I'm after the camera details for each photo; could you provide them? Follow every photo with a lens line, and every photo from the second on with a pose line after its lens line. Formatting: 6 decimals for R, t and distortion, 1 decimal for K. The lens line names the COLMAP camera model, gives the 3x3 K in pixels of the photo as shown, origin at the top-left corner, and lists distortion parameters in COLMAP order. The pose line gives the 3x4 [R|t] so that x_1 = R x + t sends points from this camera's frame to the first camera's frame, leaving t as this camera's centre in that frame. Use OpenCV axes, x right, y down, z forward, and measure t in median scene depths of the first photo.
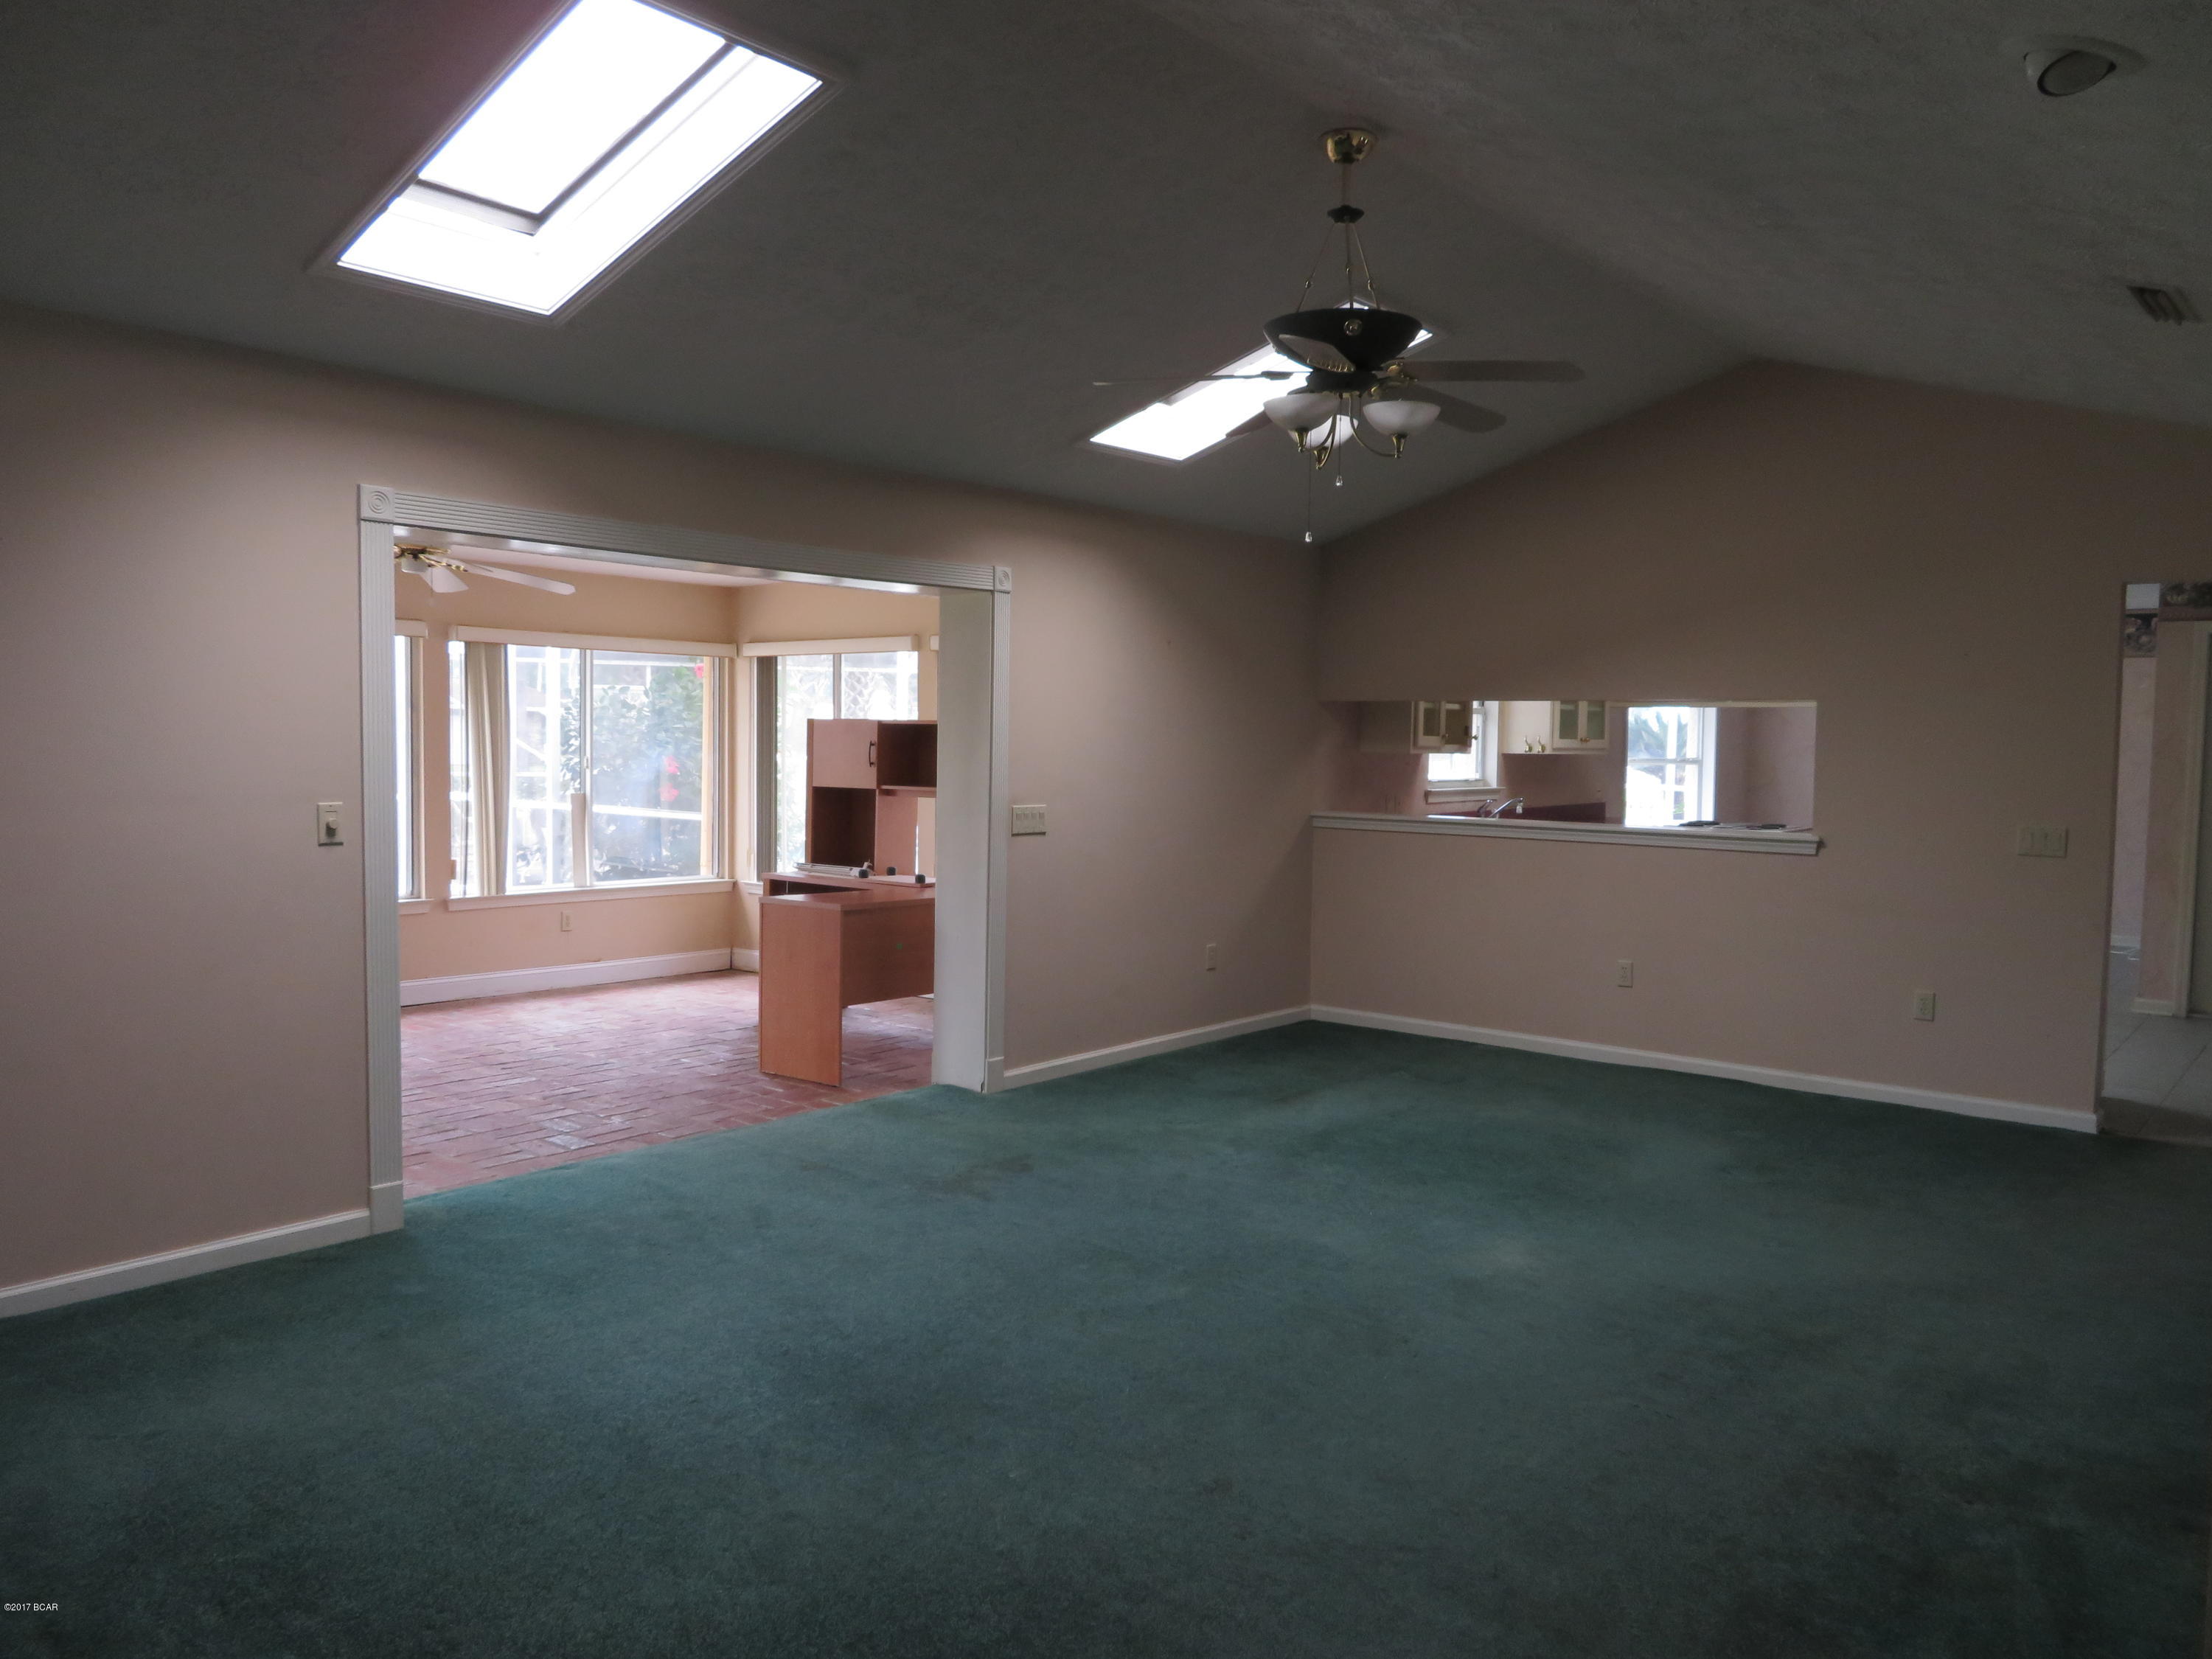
lens RADIAL K [[1575.5, 0, 1098.7], [0, 1575.5, 822.3], [0, 0, 1]] dist [-0.013652, 0.010081]
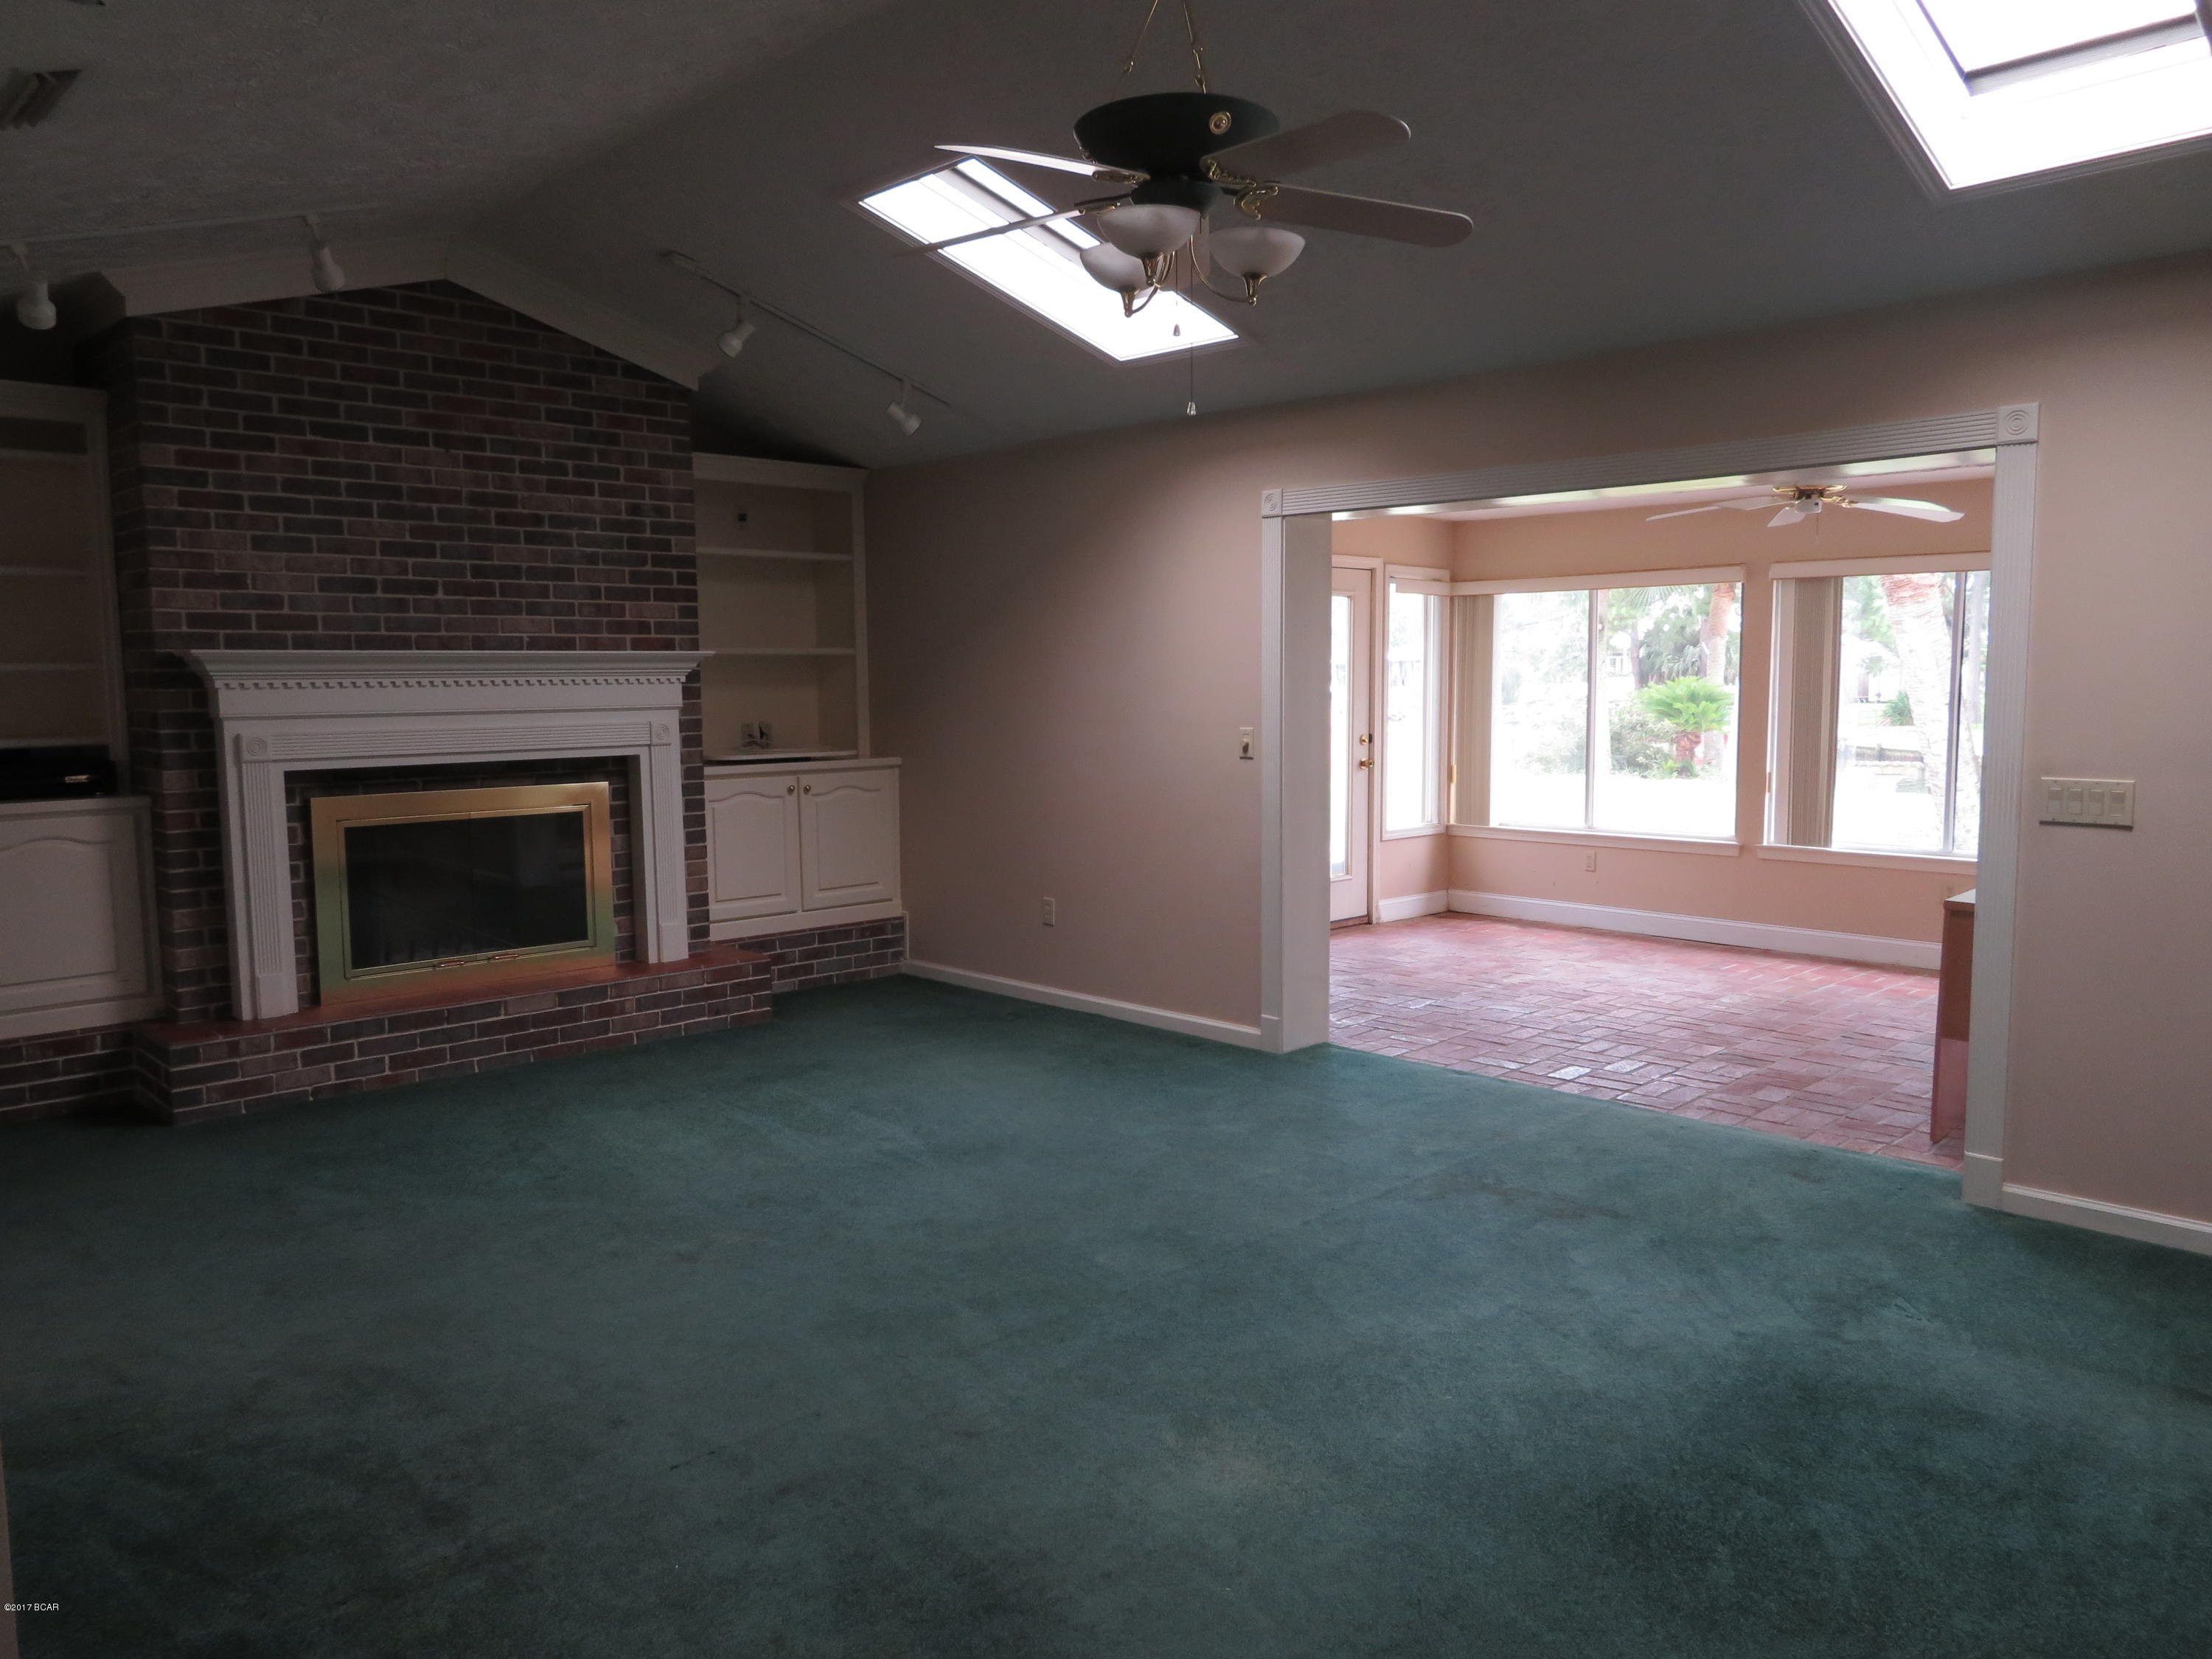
lens RADIAL K [[1575.5, 0, 1107.5], [0, 1575.5, 830.8], [0, 0, 1]] dist [-0.013652, 0.010081]
pose [[-0.091431, 0.082571, -0.992382, 0.662868], [-0.049734, 0.994934, 0.087366, -0.027453], [0.994569, 0.057343, -0.086861, 0.739413]]
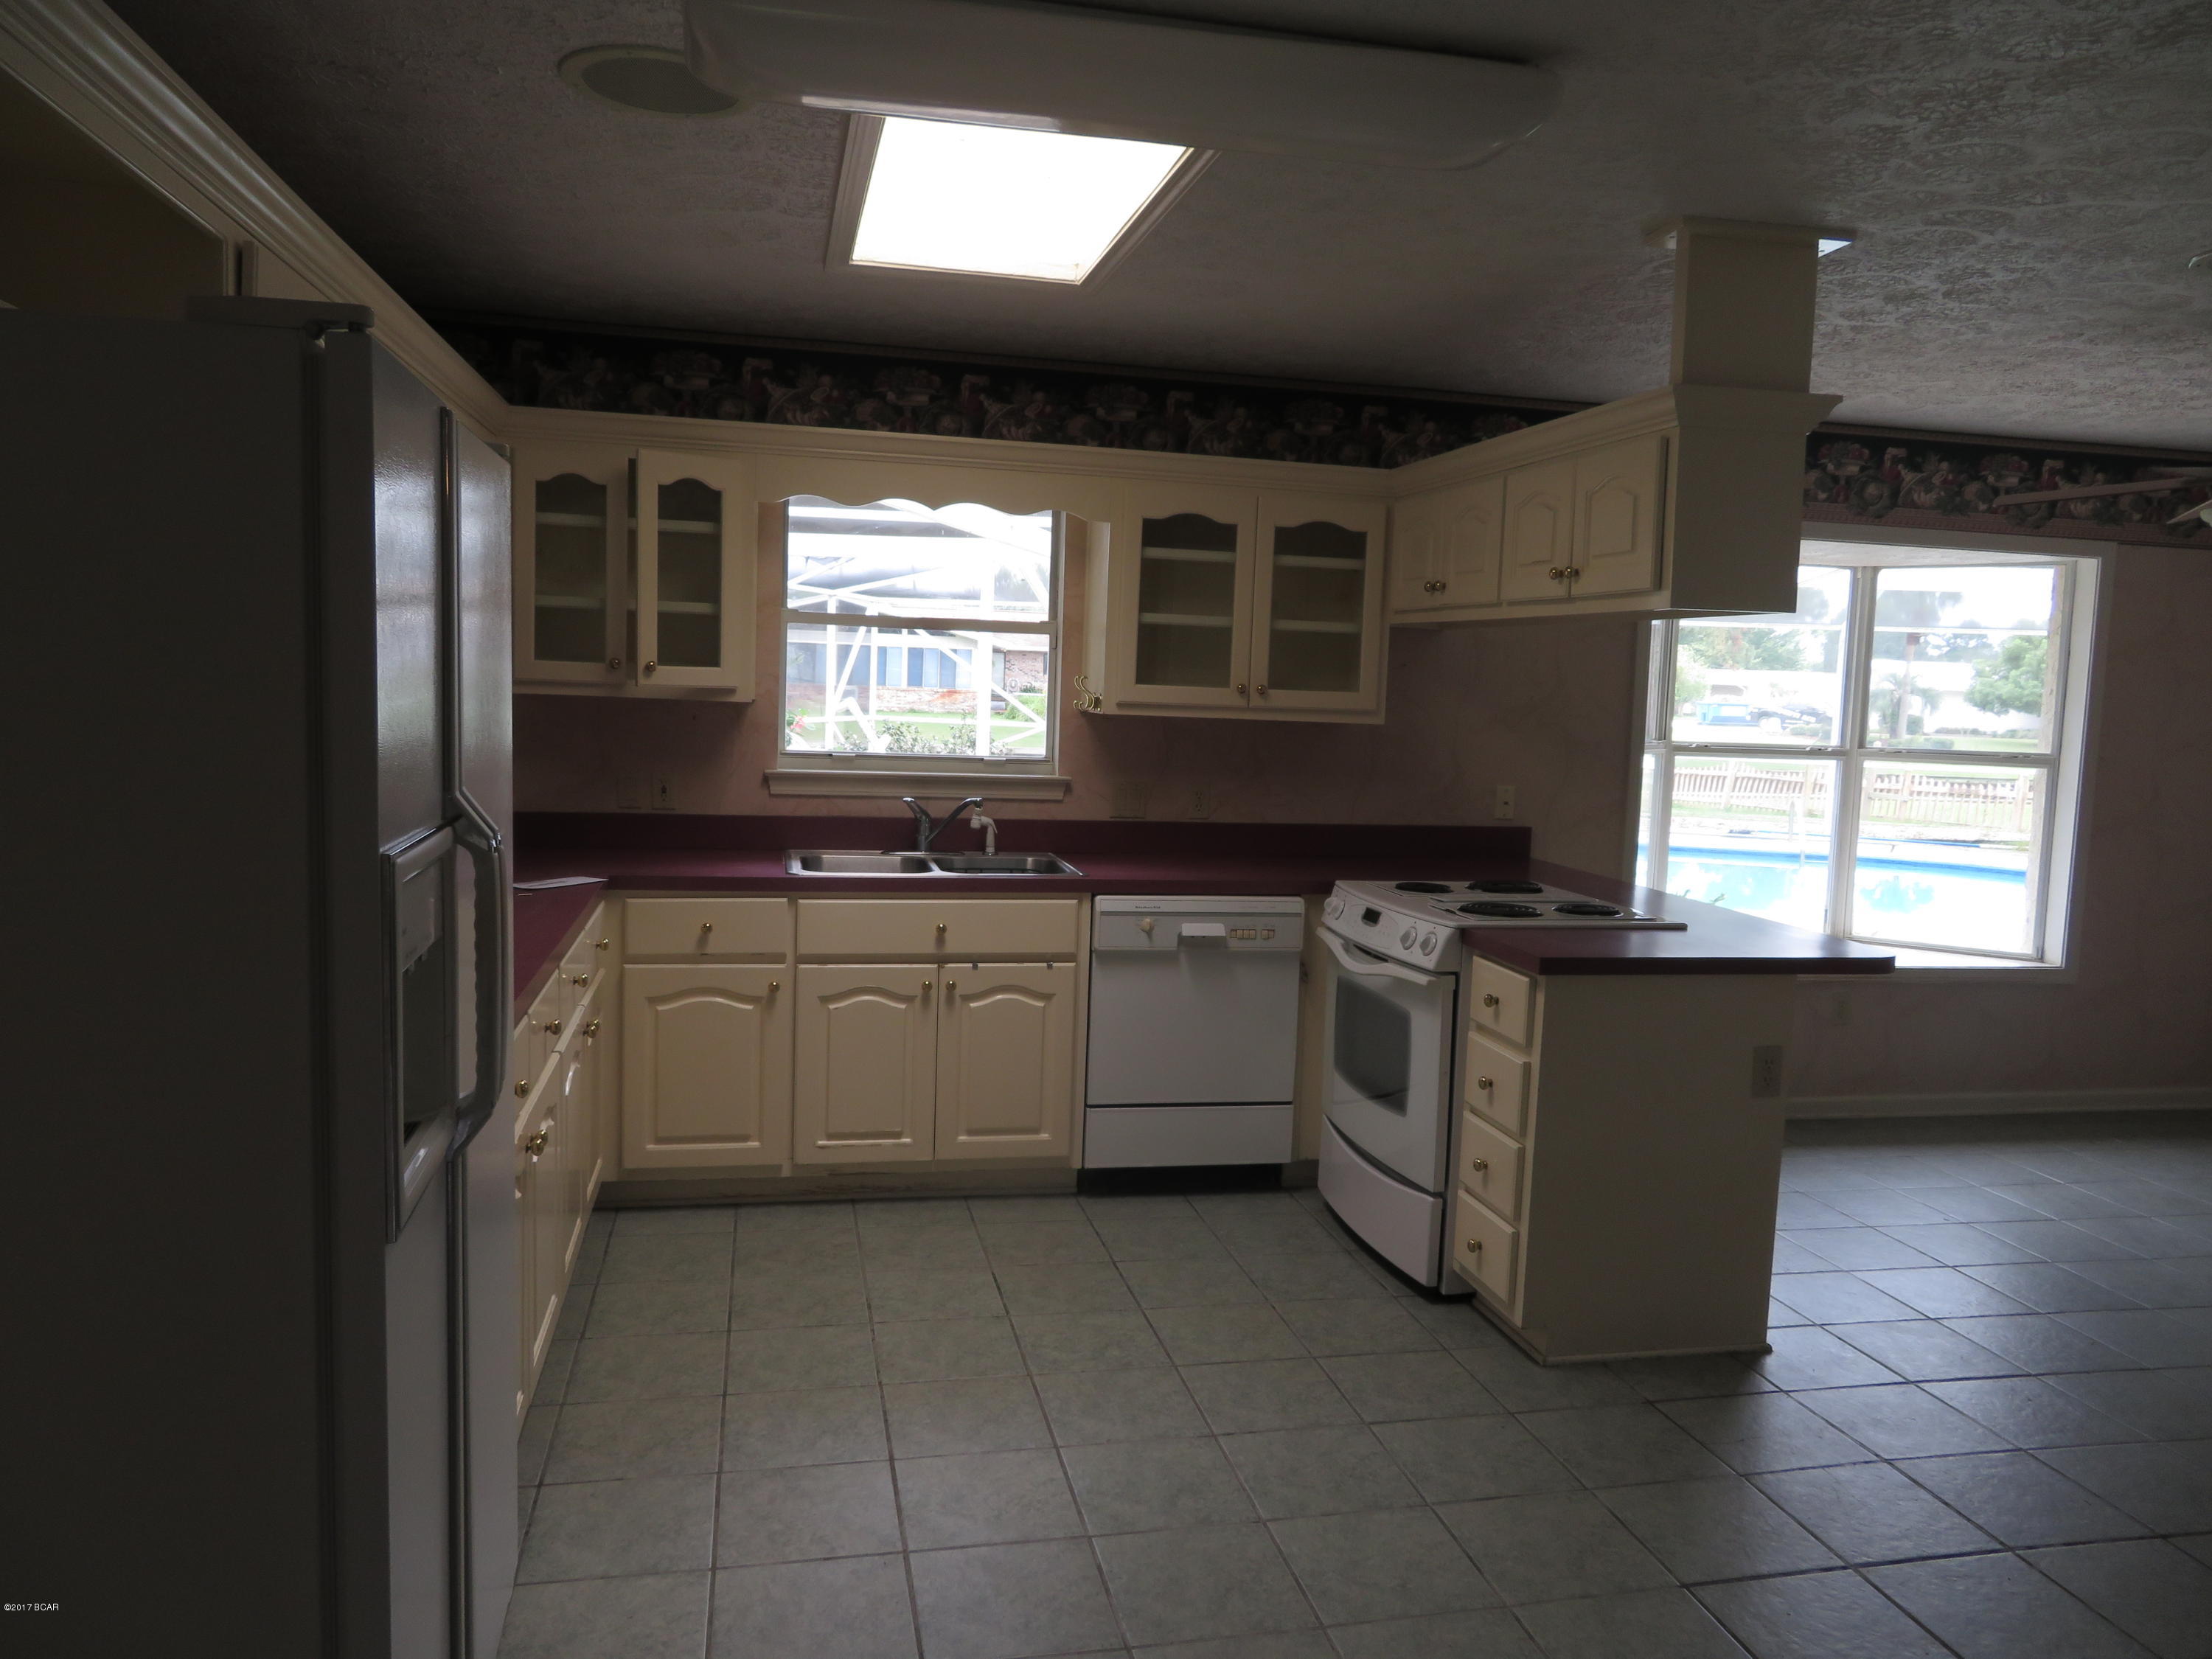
lens RADIAL K [[1575.5, 0, 1101.7], [0, 1575.5, 843.6], [0, 0, 1]] dist [-0.013652, 0.010081]
pose [[0.791488, 0.082533, -0.605587, 0.951312], [-0.061775, 0.996569, 0.055080, -0.048968], [0.608055, -0.006186, 0.793871, 0.982475]]
